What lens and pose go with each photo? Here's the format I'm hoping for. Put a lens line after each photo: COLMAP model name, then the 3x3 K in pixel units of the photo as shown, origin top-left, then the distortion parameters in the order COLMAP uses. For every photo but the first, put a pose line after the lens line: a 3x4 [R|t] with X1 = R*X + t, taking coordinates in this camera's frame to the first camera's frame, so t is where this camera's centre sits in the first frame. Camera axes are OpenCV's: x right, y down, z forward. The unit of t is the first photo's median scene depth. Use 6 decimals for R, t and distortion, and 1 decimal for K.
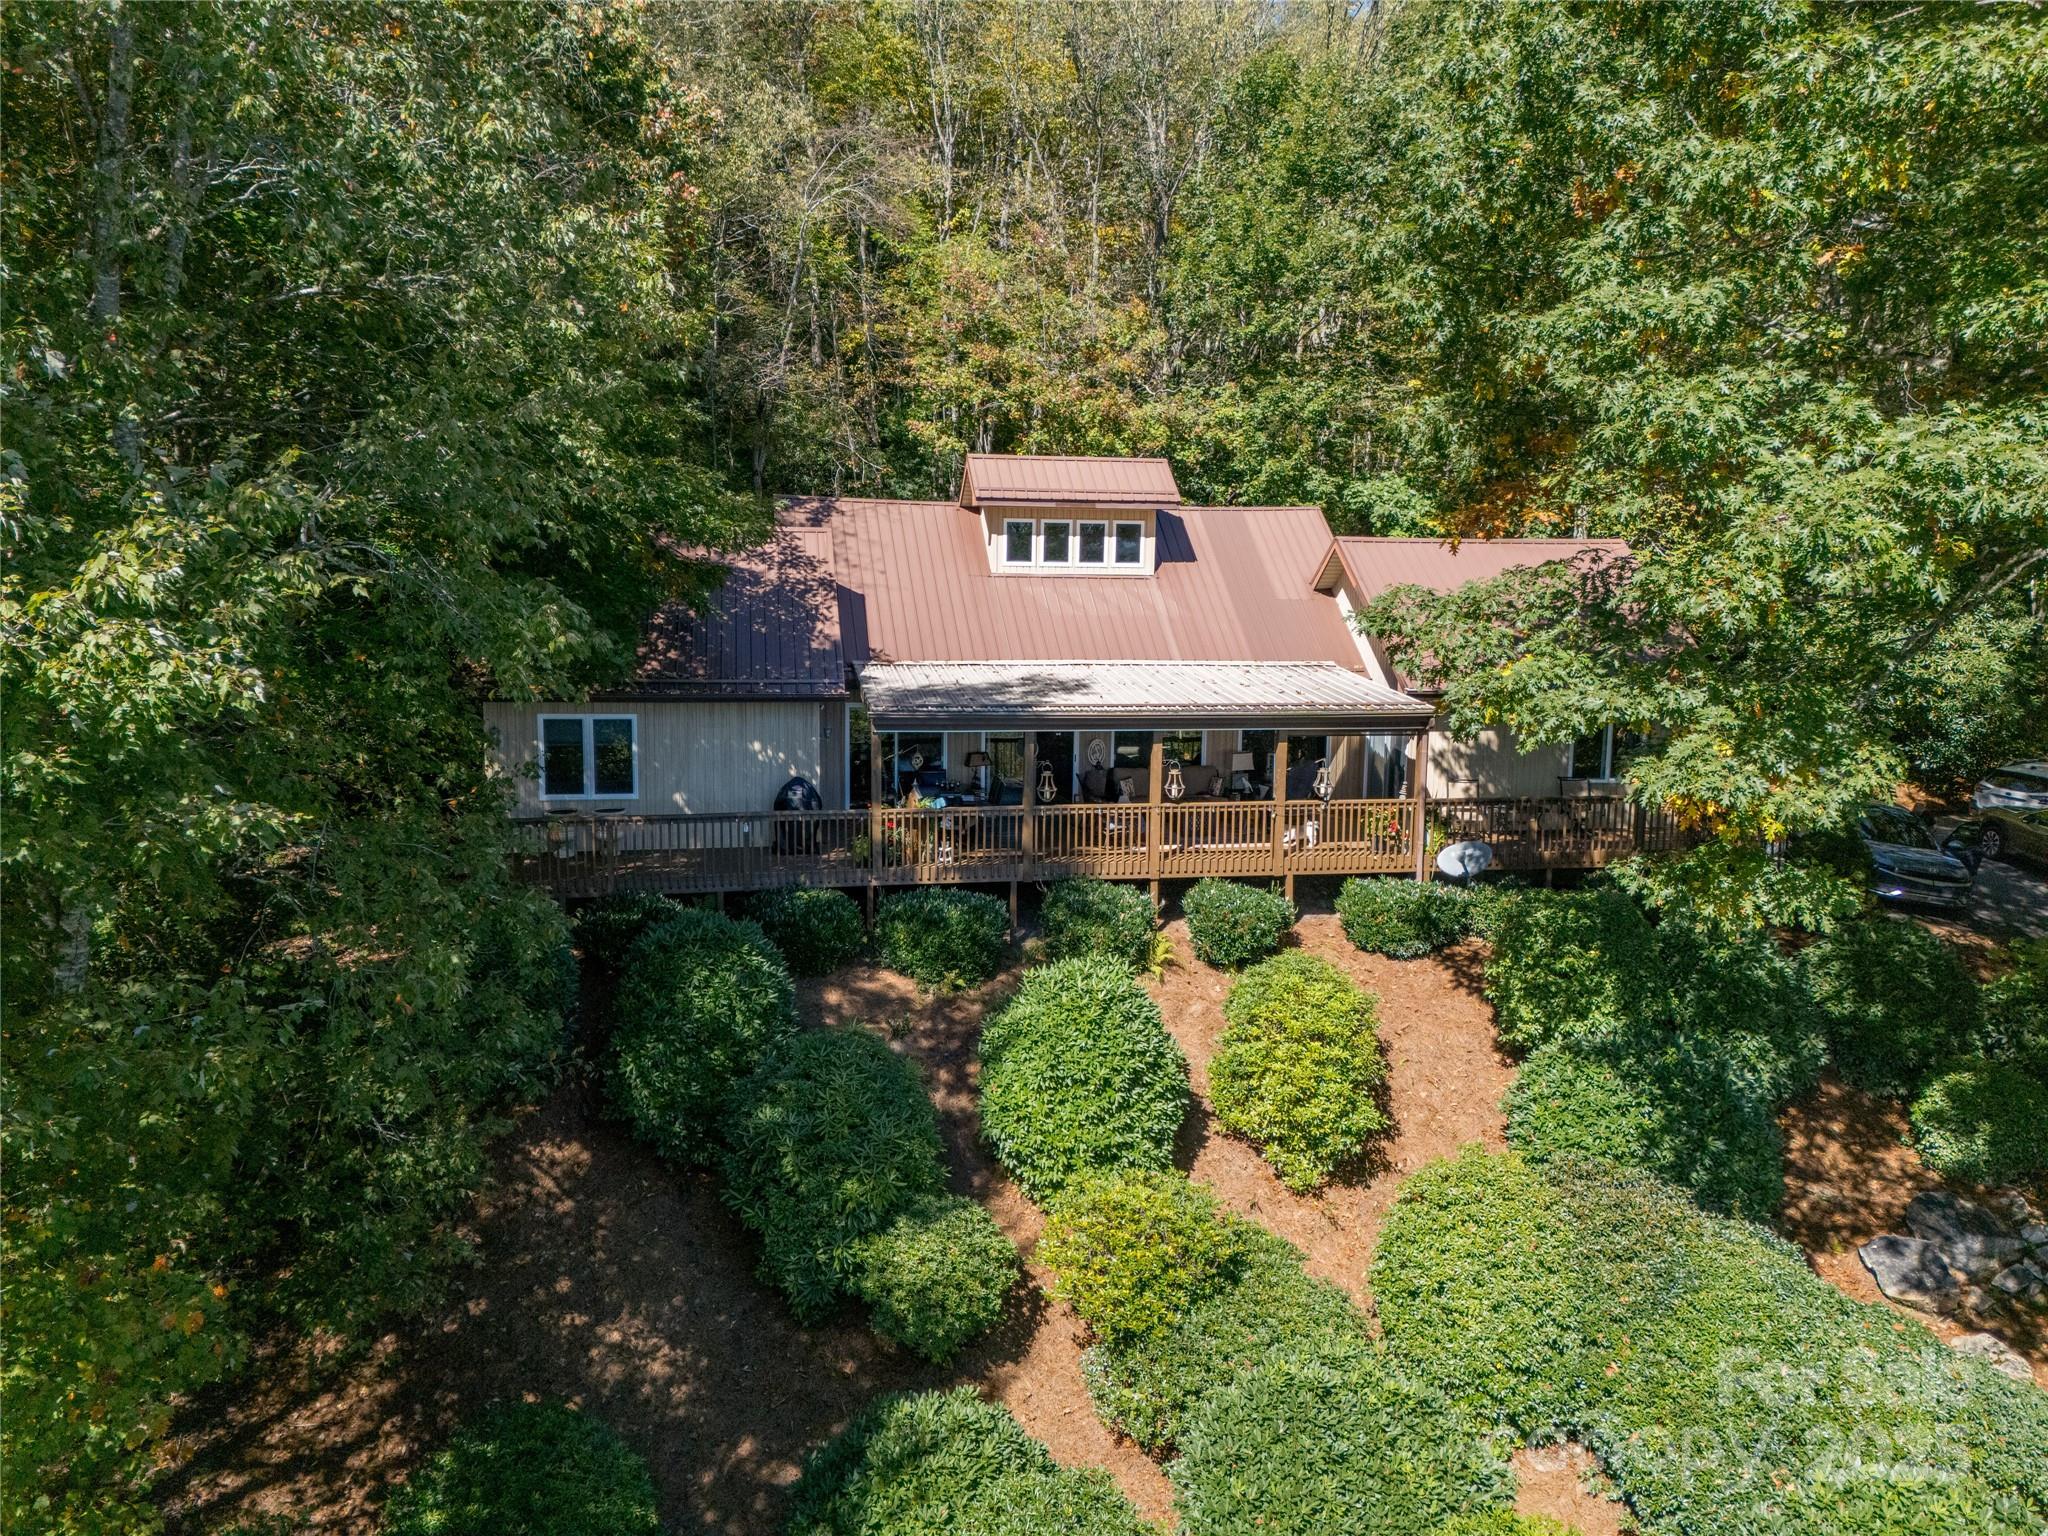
lens RADIAL K [[1423.4, 0, 1024.0], [0, 1423.4, 768.0], [0, 0, 1]] dist [0.057980, -0.001398]
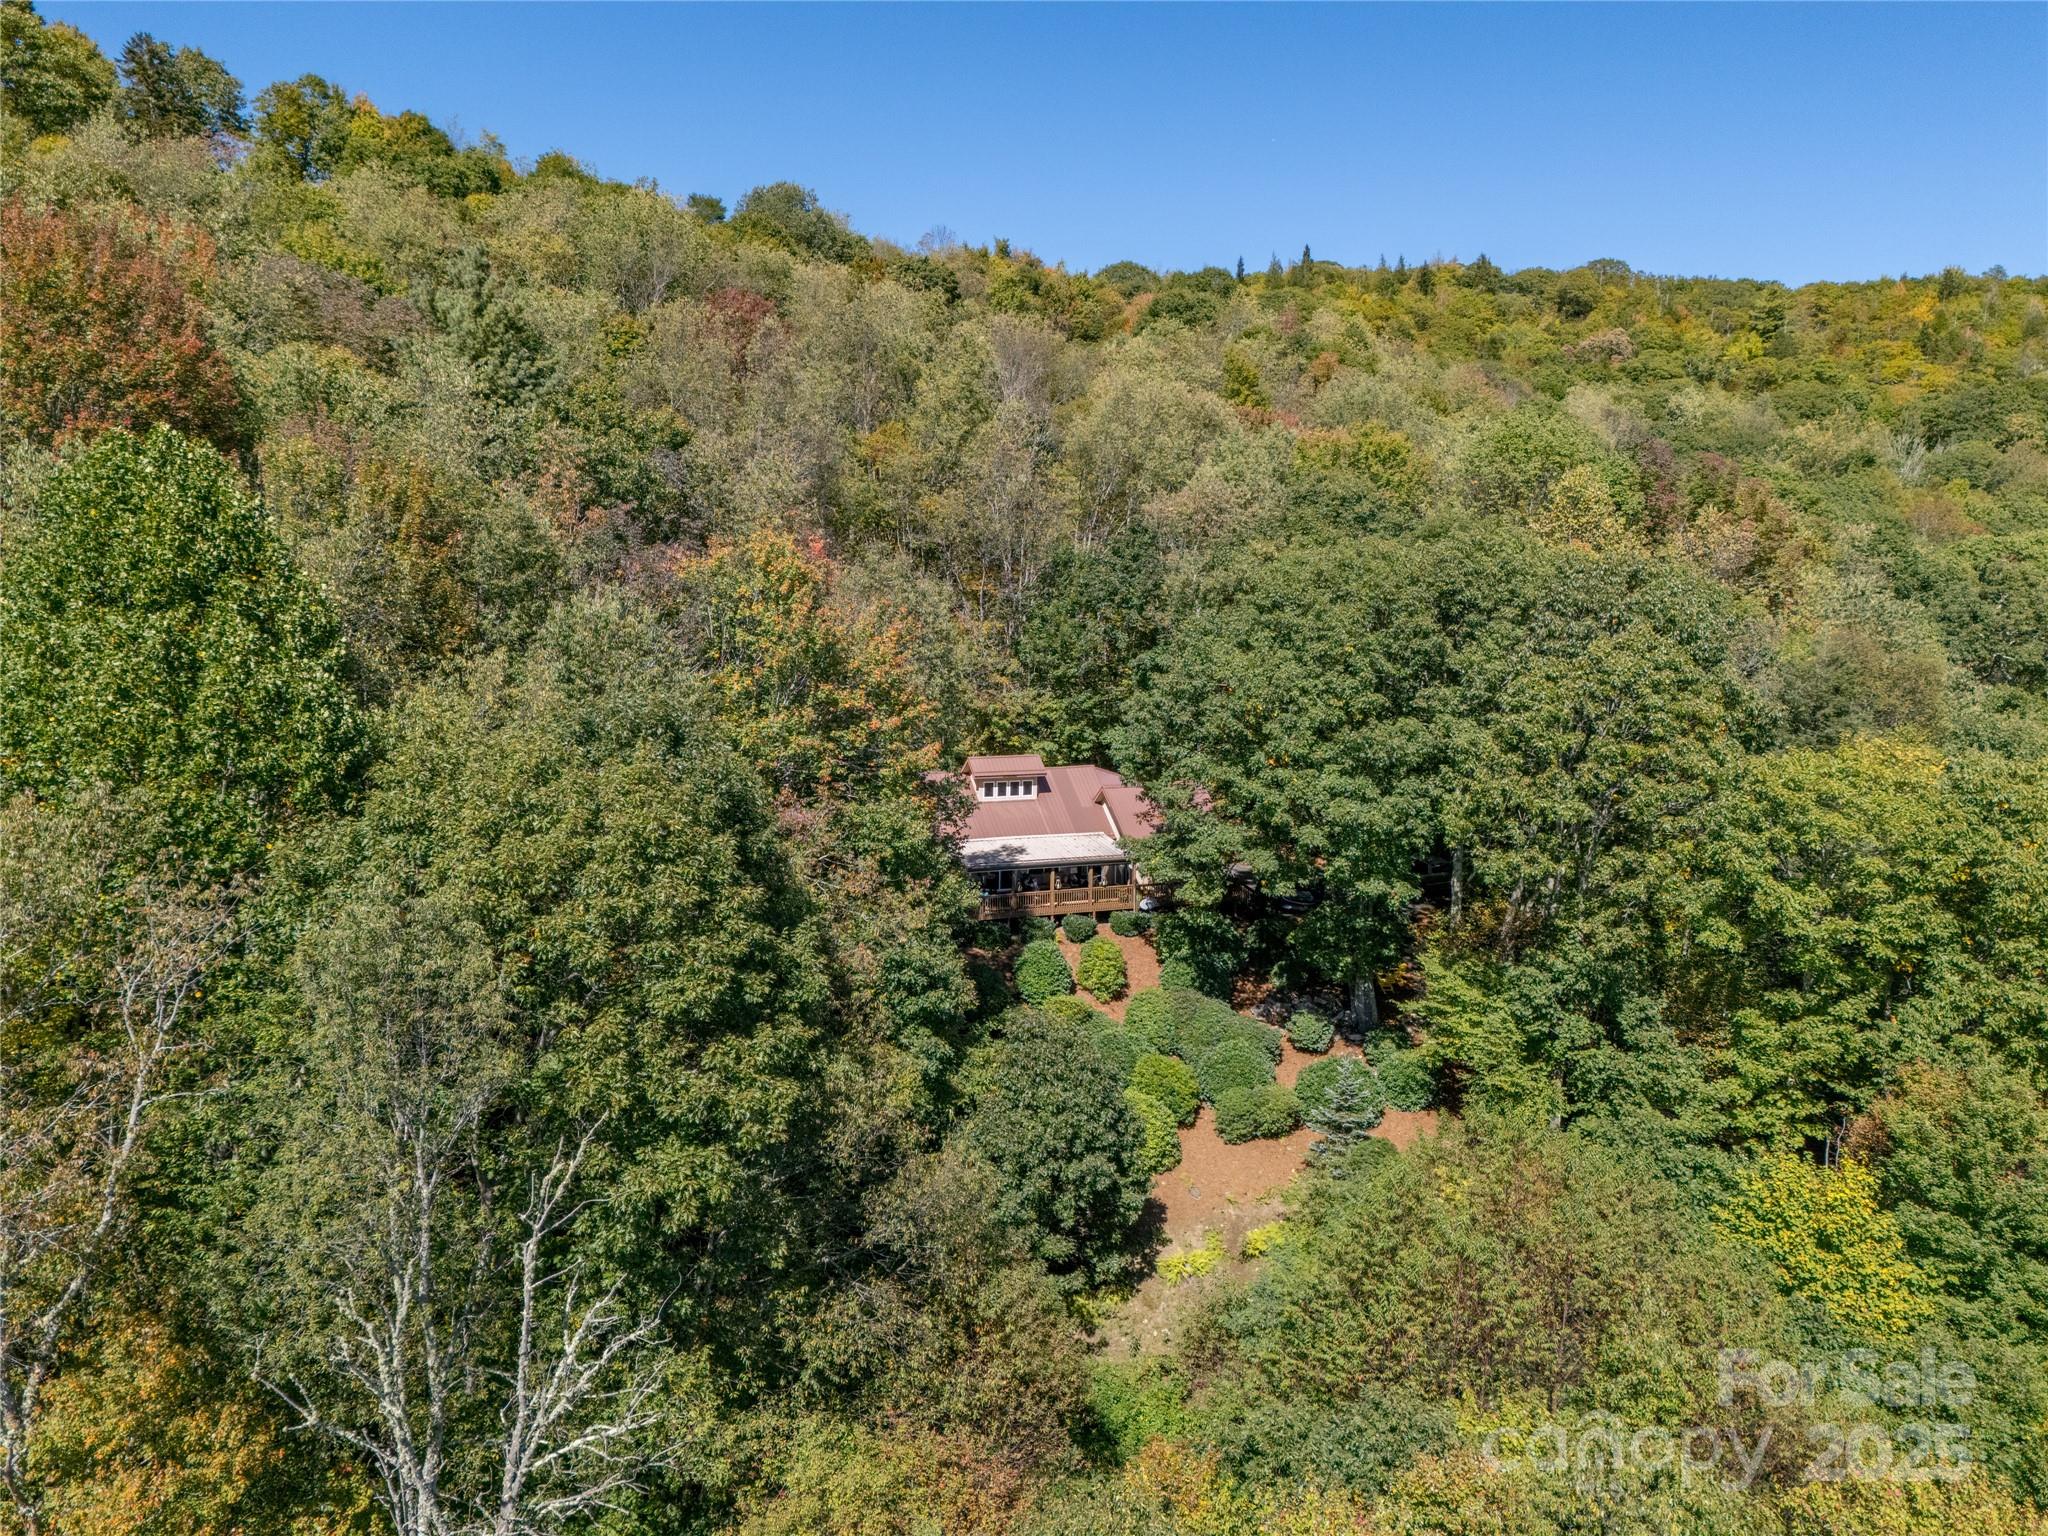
lens RADIAL K [[1423.4, 0, 1024.0], [0, 1423.4, 768.0], [0, 0, 1]] dist [0.057980, -0.001398]
pose [[0.981731, -0.022955, 0.188884, -0.559976], [0.023094, 0.999732, 0.001466, -0.253343], [-0.188868, 0.002923, 0.981998, -2.083073]]
